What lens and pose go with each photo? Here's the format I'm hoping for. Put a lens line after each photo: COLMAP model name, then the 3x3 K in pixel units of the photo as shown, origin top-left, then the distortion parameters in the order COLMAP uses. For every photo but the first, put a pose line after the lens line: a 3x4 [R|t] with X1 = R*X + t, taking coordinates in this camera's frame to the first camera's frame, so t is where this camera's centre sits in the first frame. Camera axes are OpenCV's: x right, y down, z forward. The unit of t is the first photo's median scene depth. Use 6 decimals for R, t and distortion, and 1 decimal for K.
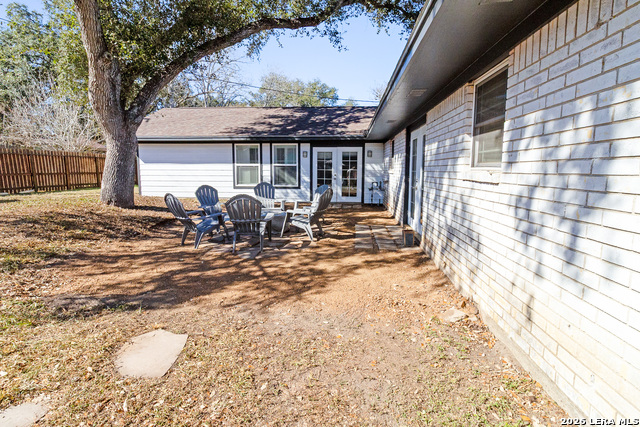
lens RADIAL K [[302.4, 0, 320.0], [0, 302.4, 213.5], [0, 0, 1]] dist [-0.057307, -0.000161]
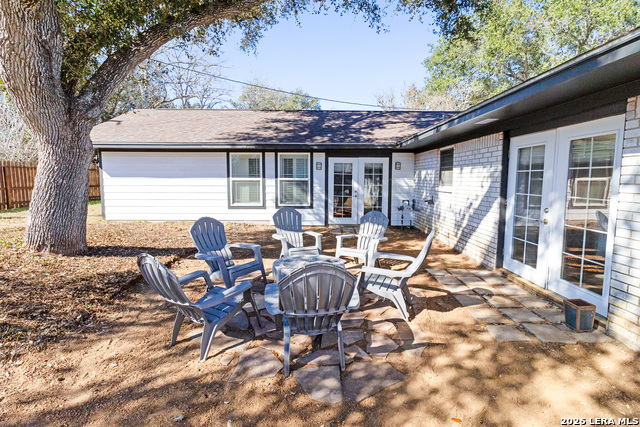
lens RADIAL K [[292.2, 0, 321.2], [0, 292.2, 206.6], [0, 0, 1]] dist [-0.032936, -0.000273]
pose [[0.995932, -0.012028, 0.089304, -0.117053], [0.016191, 0.998808, -0.046038, -0.051536], [-0.088644, 0.047297, 0.994940, 0.220998]]
